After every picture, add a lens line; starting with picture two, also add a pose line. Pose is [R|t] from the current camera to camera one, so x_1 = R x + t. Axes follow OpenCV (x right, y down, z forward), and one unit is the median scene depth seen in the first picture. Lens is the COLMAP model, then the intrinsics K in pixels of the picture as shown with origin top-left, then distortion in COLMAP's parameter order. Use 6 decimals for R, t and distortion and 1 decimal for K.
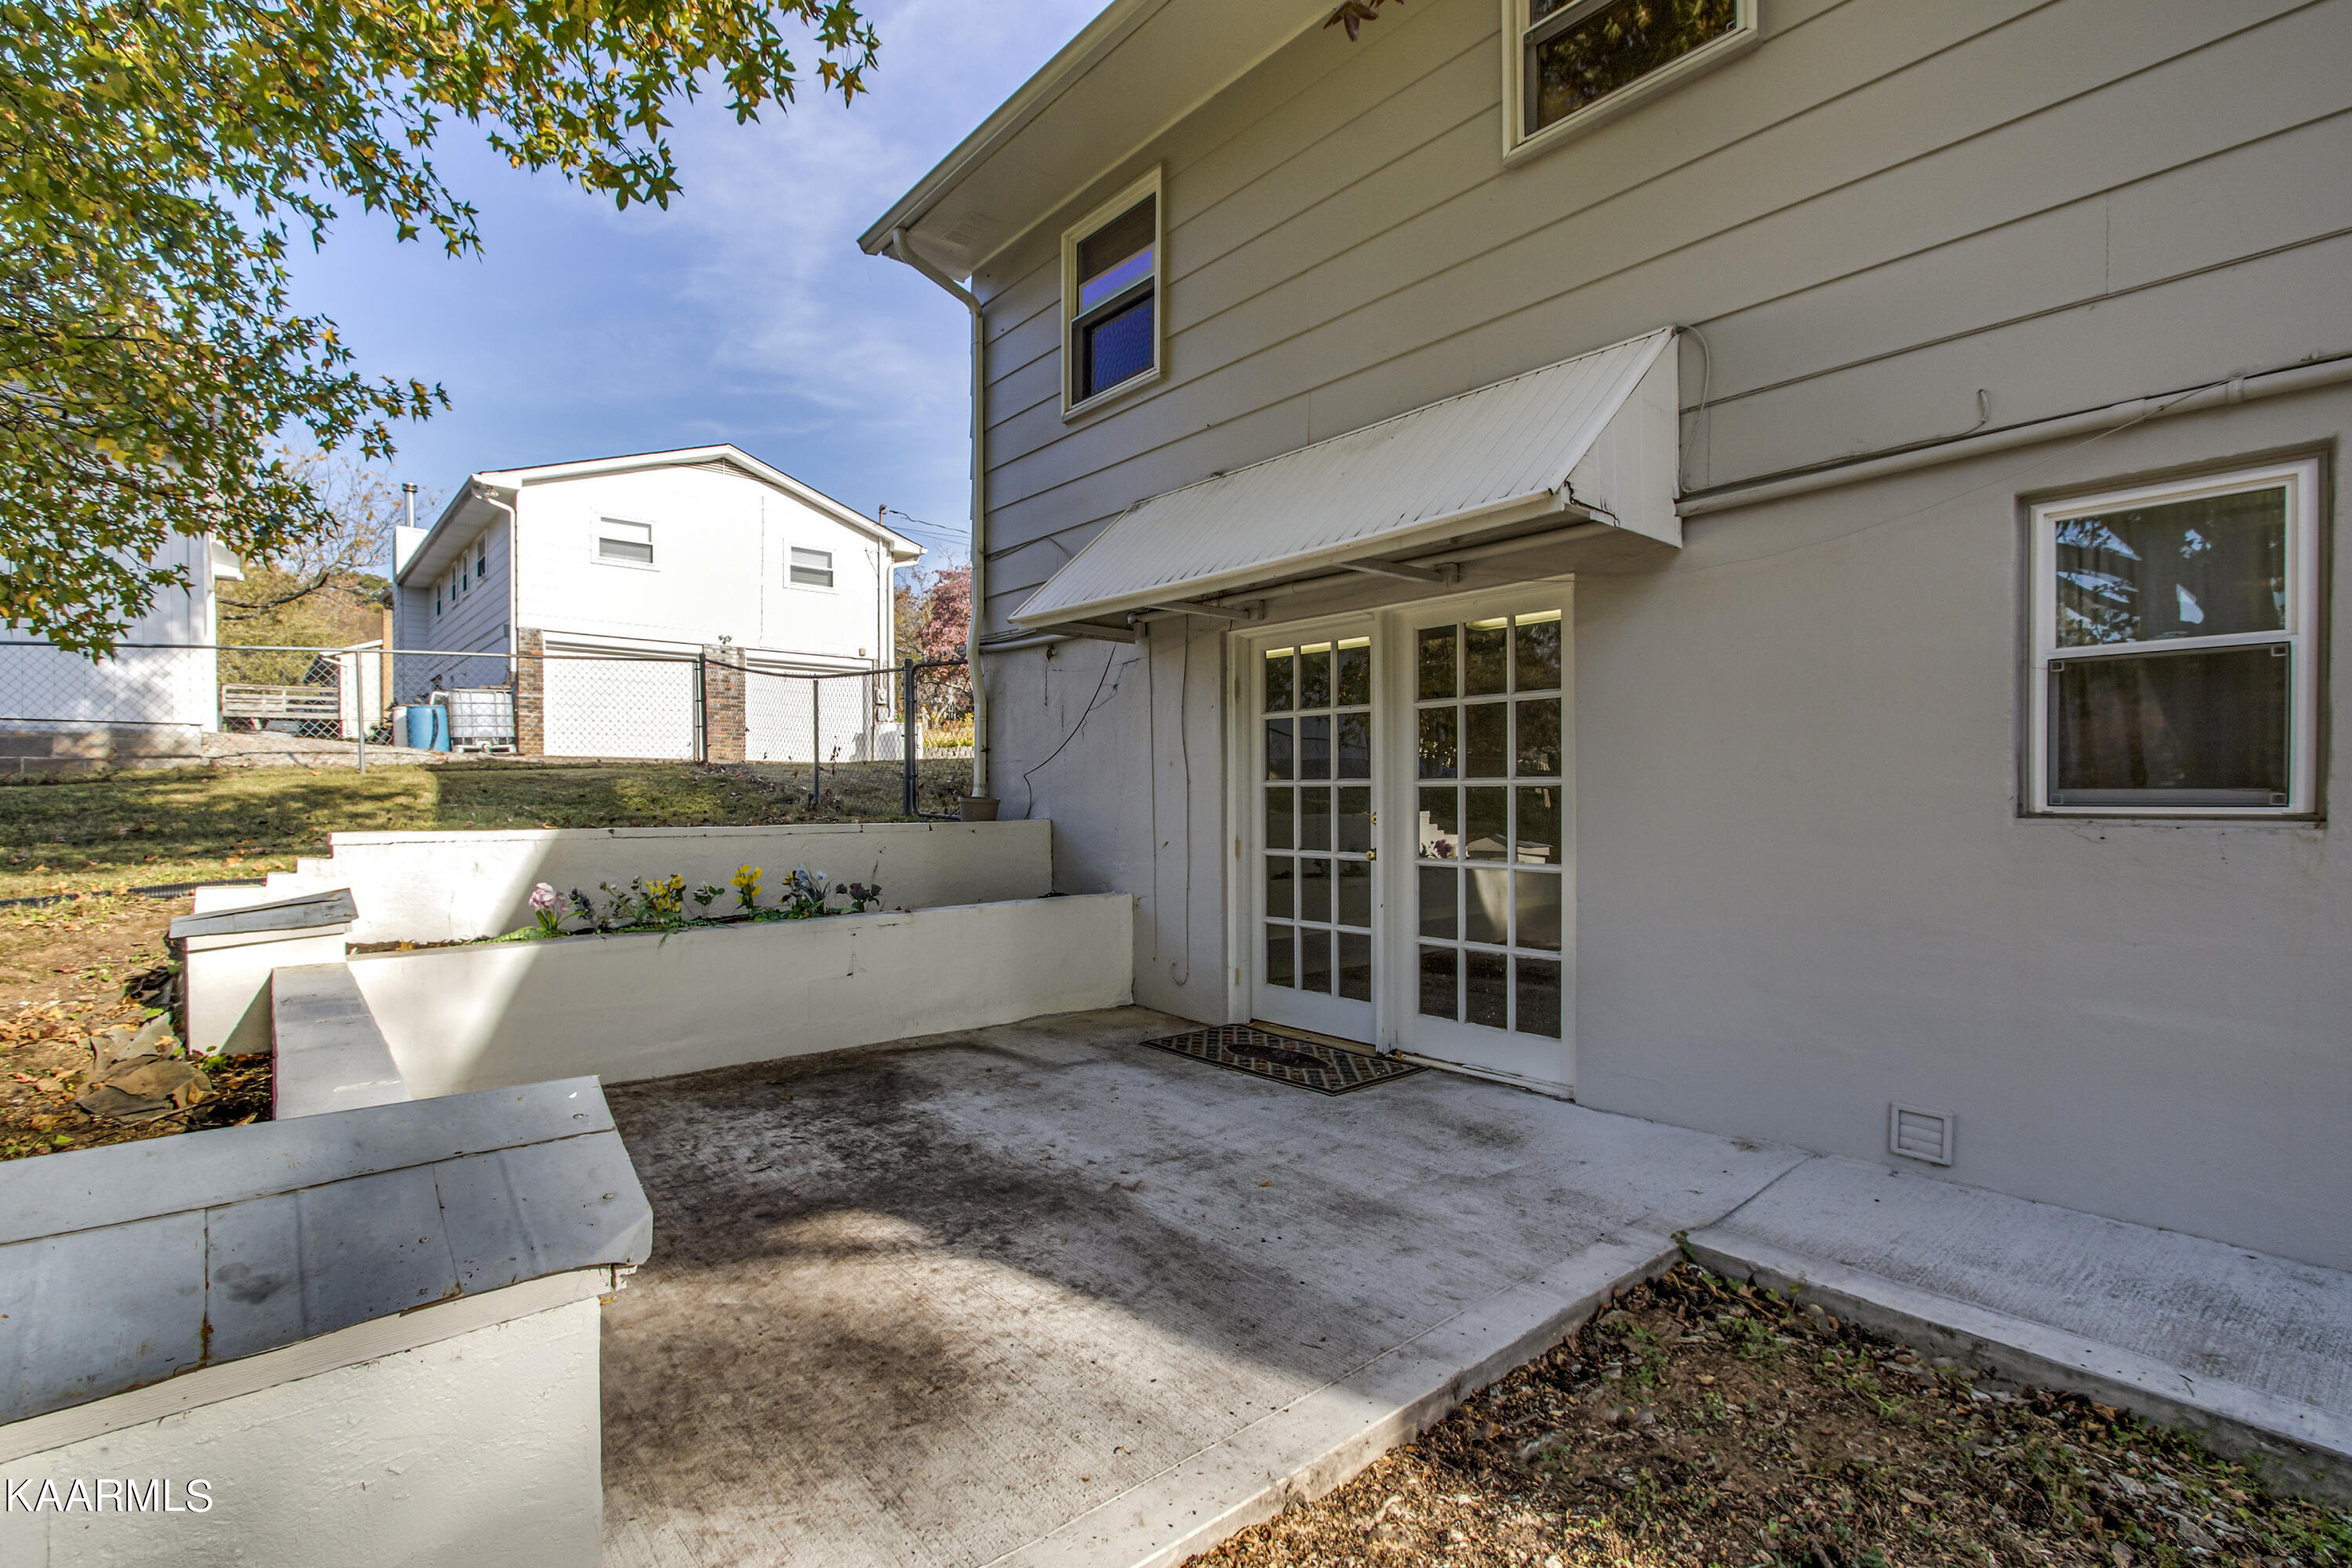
lens RADIAL K [[1072.0, 0, 1178.0], [0, 1072.0, 798.8], [0, 0, 1]] dist [-0.000804, 0.000004]
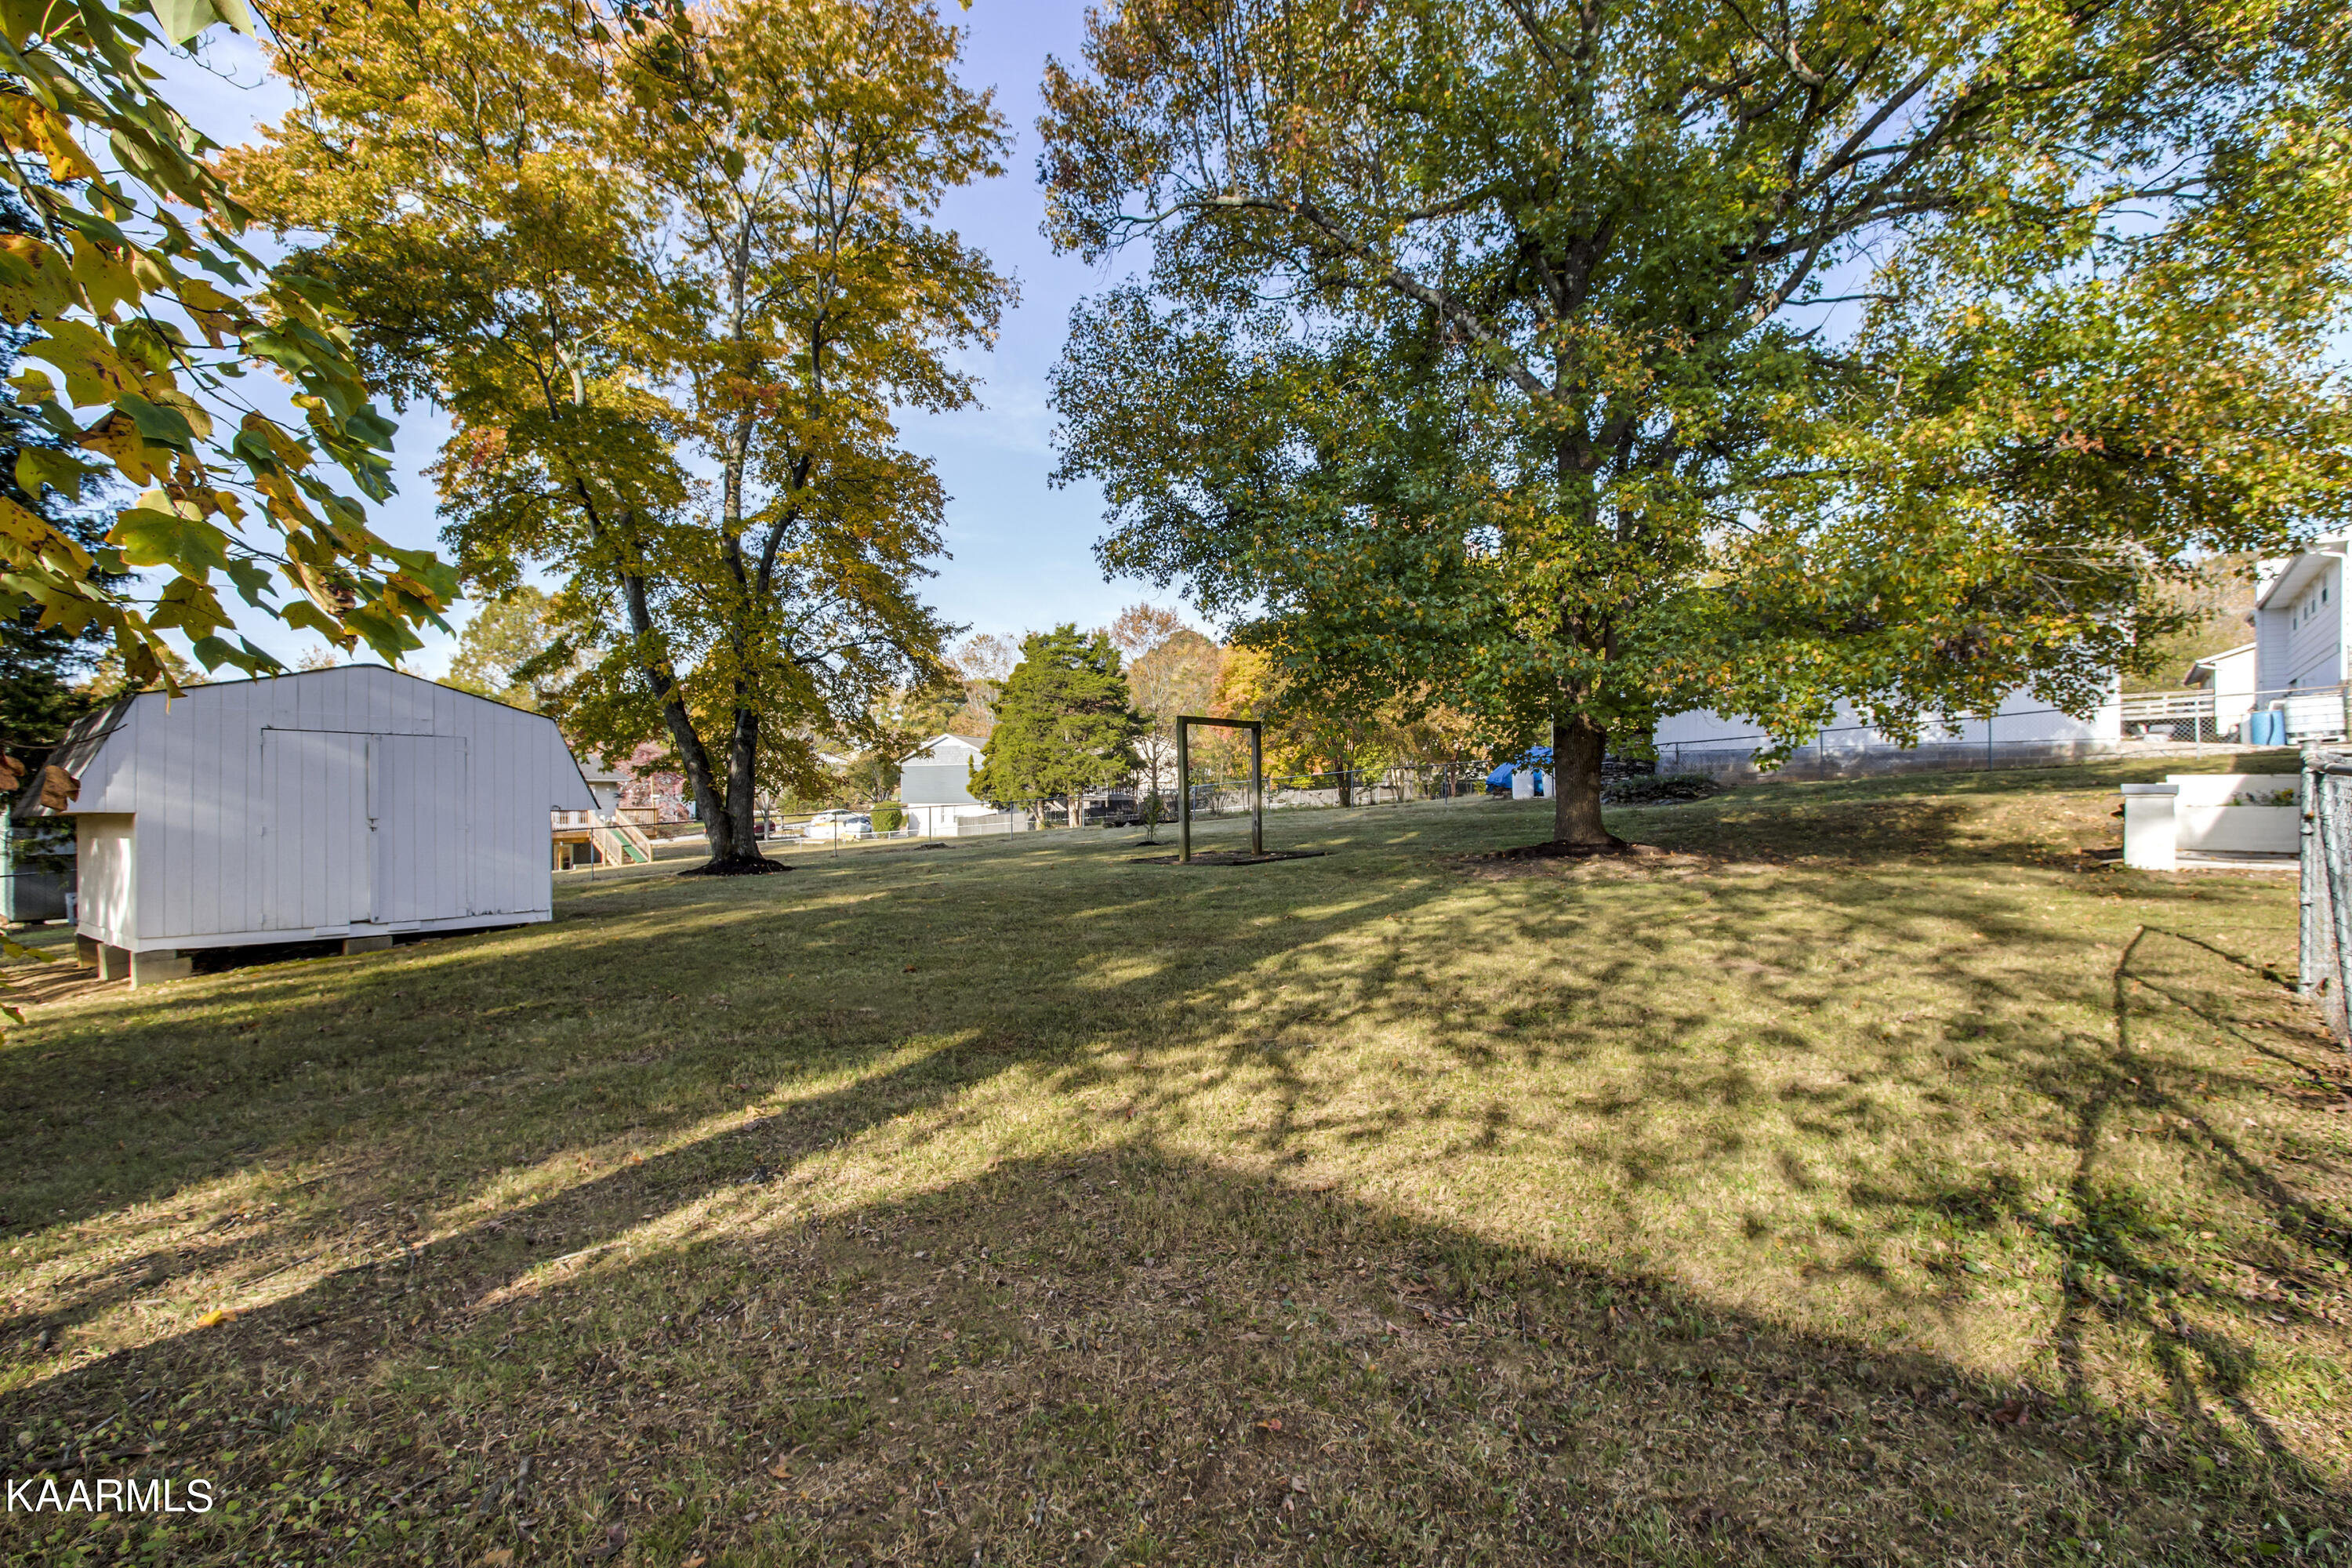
lens RADIAL K [[1072.0, 0, 1178.0], [0, 1072.0, 798.8], [0, 0, 1]] dist [-0.000804, 0.000004]
pose [[0.128707, 0.000534, -0.991683, 0.495926], [0.001839, 0.999998, 0.000777, 0.023505], [0.991681, -0.001924, 0.128705, -0.583412]]
